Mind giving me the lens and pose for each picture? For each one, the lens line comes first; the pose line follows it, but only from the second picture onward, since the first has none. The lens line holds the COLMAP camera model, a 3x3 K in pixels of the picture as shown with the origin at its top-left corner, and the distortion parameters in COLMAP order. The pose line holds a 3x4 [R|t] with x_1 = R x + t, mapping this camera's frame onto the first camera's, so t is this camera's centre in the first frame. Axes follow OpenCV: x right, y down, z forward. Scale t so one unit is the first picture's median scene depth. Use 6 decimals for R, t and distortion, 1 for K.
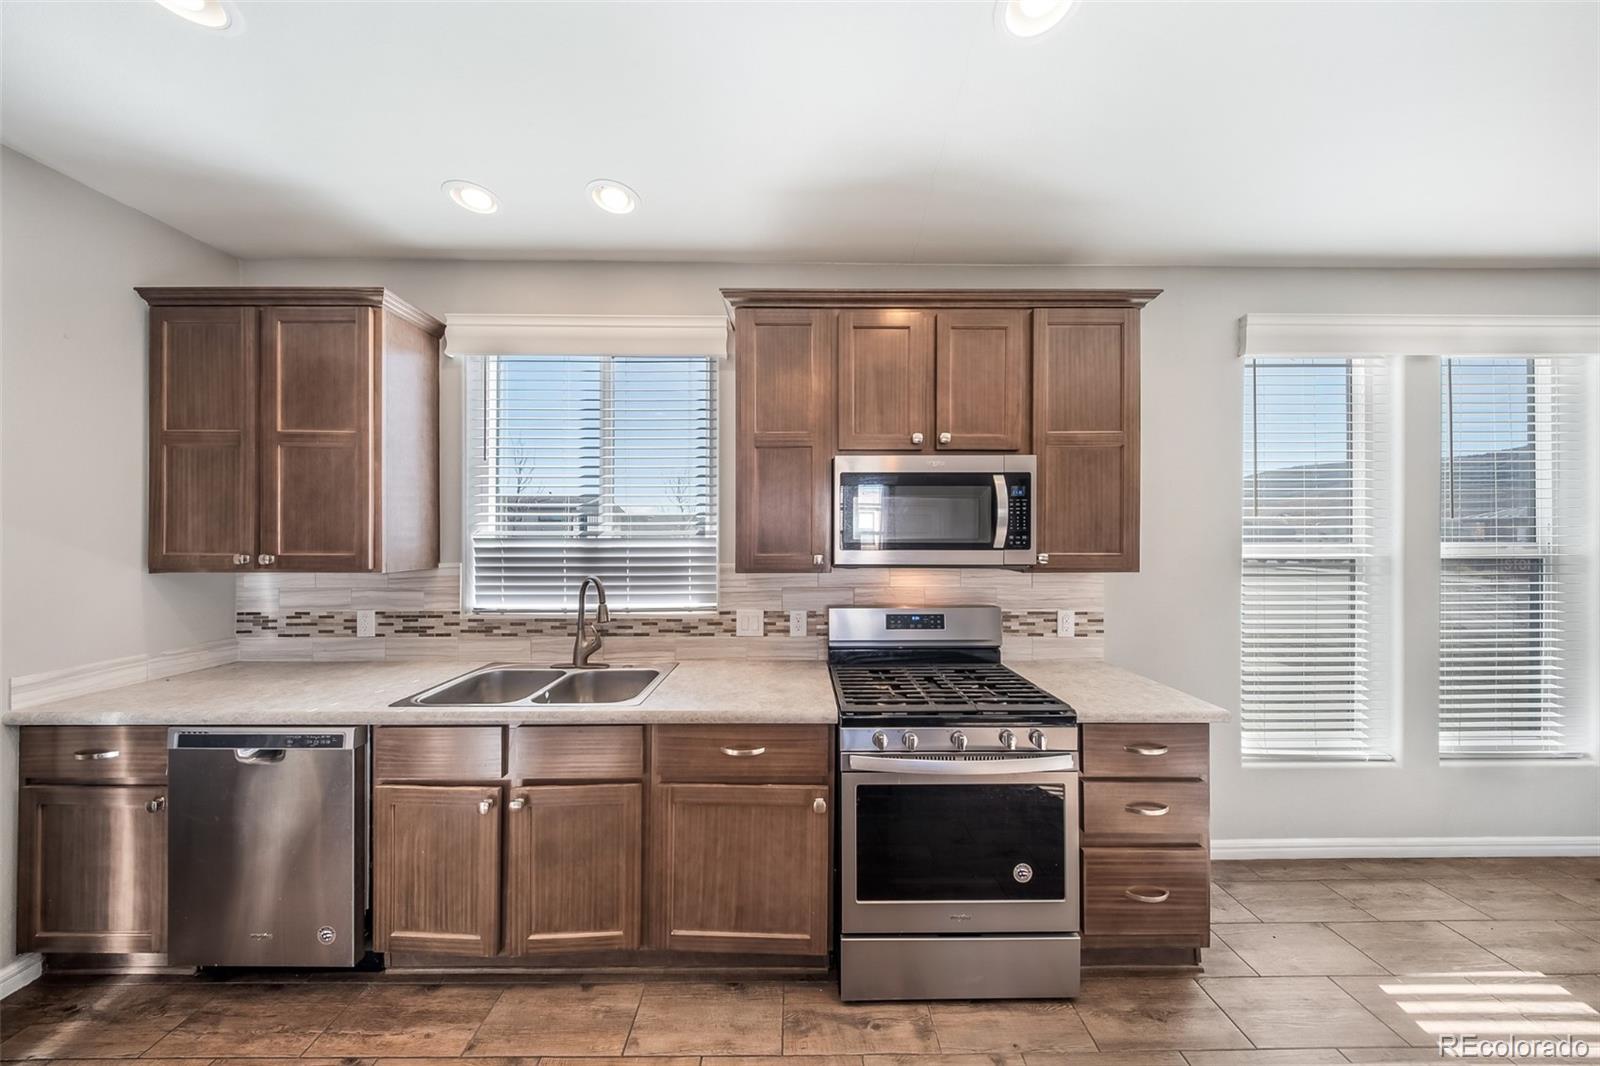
lens RADIAL K [[478.8, 0, 796.3], [0, 478.8, 532.6], [0, 0, 1]] dist [-0.001733, -0.000738]
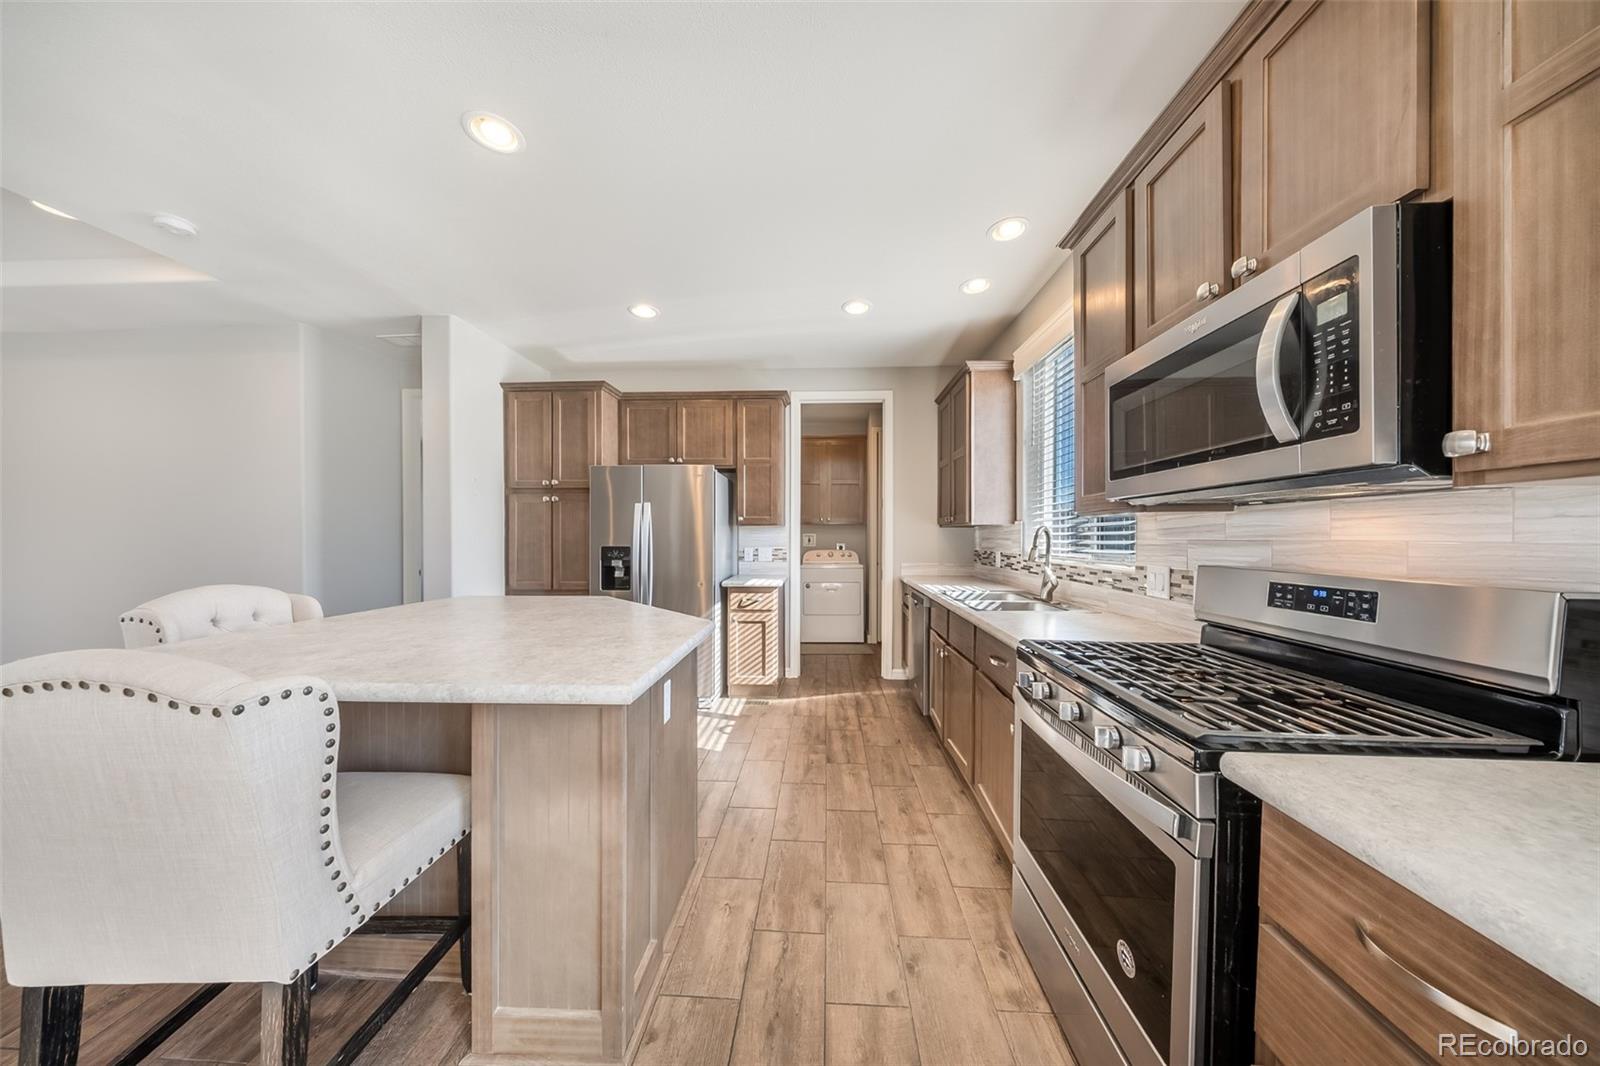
lens RADIAL K [[478.8, 0, 803.8], [0, 478.8, 536.8], [0, 0, 1]] dist [-0.001733, -0.000738]
pose [[-0.053940, 0.002945, -0.998540, 0.951241], [-0.000071, 0.999996, 0.002953, 0.131006], [0.998544, 0.000231, -0.053940, 0.516184]]
